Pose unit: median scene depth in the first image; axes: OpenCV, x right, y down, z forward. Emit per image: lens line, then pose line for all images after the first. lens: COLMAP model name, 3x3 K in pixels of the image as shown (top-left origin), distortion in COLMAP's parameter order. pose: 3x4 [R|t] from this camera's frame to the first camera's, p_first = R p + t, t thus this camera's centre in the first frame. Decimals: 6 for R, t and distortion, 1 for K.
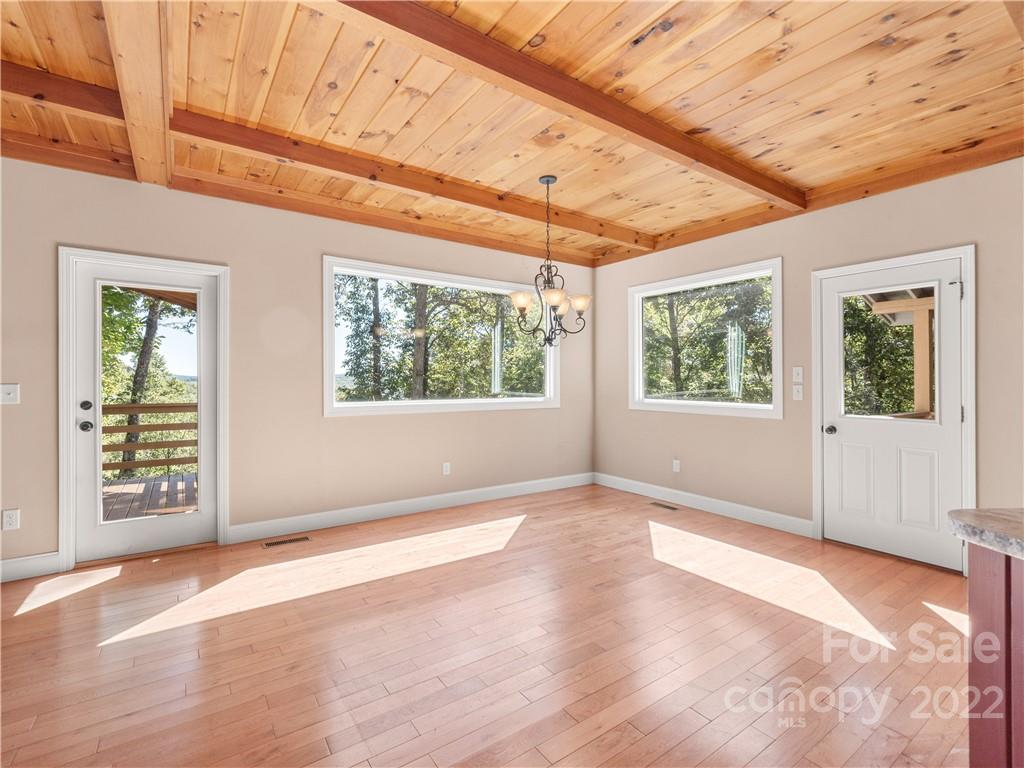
lens RADIAL K [[480.2, 0, 513.7], [0, 480.2, 380.8], [0, 0, 1]] dist [-0.001860, -0.000184]
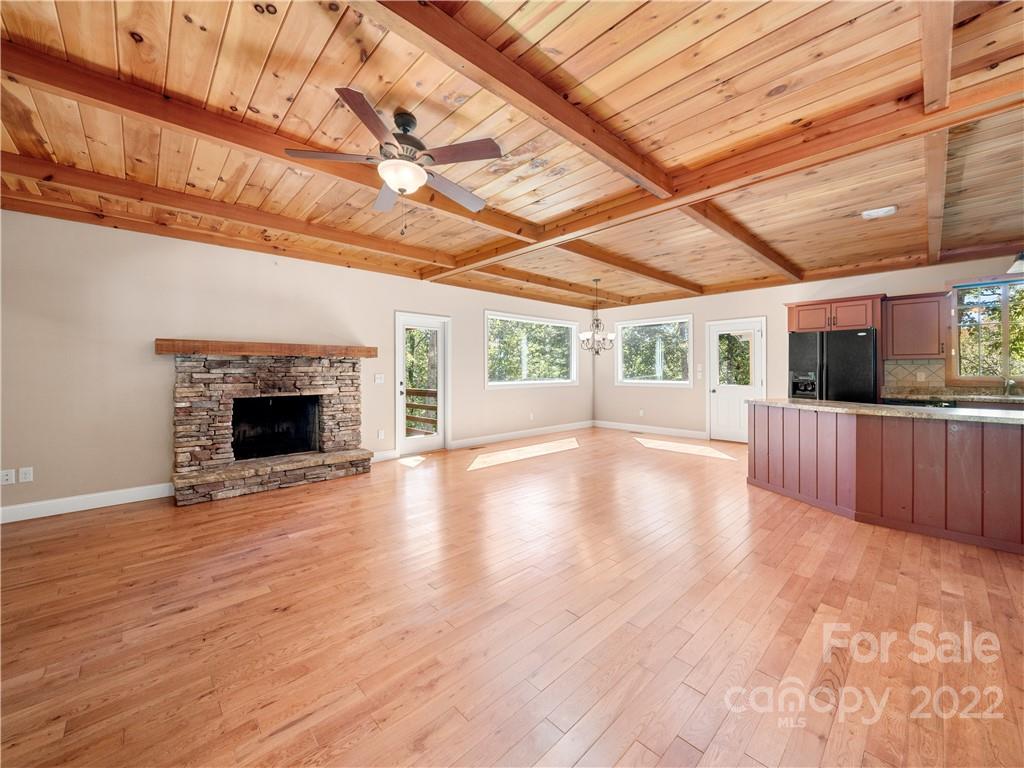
lens RADIAL K [[402.9, 0, 514.5], [0, 402.9, 377.7], [0, 0, 1]] dist [-0.010910, -0.000164]
pose [[0.989504, -0.009616, 0.144185, -0.526797], [0.007550, 0.999861, 0.014871, 0.000857], [-0.144308, -0.013627, 0.989439, -0.722963]]
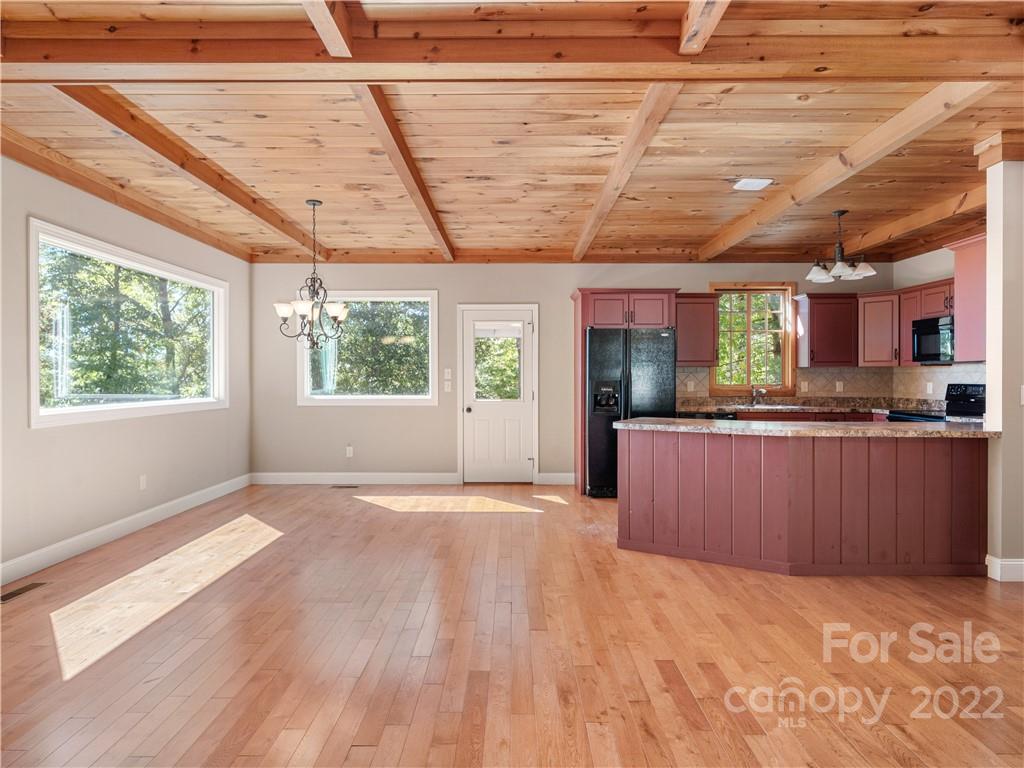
lens RADIAL K [[583.7, 0, 512.0], [0, 583.7, 384.0], [0, 0, 1]] dist [0.000502, -0.000433]
pose [[0.575957, -0.012527, 0.817384, -0.724995], [0.005079, 0.999918, 0.011746, -0.002090], [-0.817465, -0.002614, 0.575973, -0.166758]]
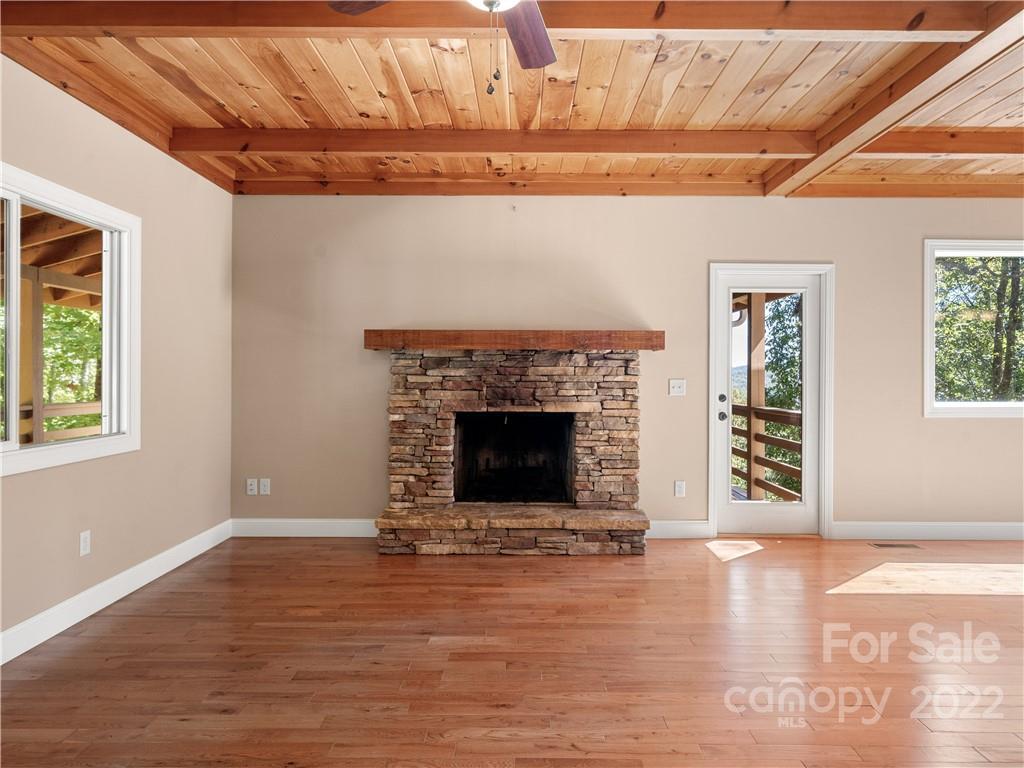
lens RADIAL K [[660.3, 0, 515.9], [0, 660.3, 378.3], [0, 0, 1]] dist [0.003640, -0.001567]
pose [[0.813567, 0.003245, -0.581462, -0.302219], [-0.002698, 0.999995, 0.001806, 0.001686], [0.581464, 0.000100, 0.813572, -0.476565]]
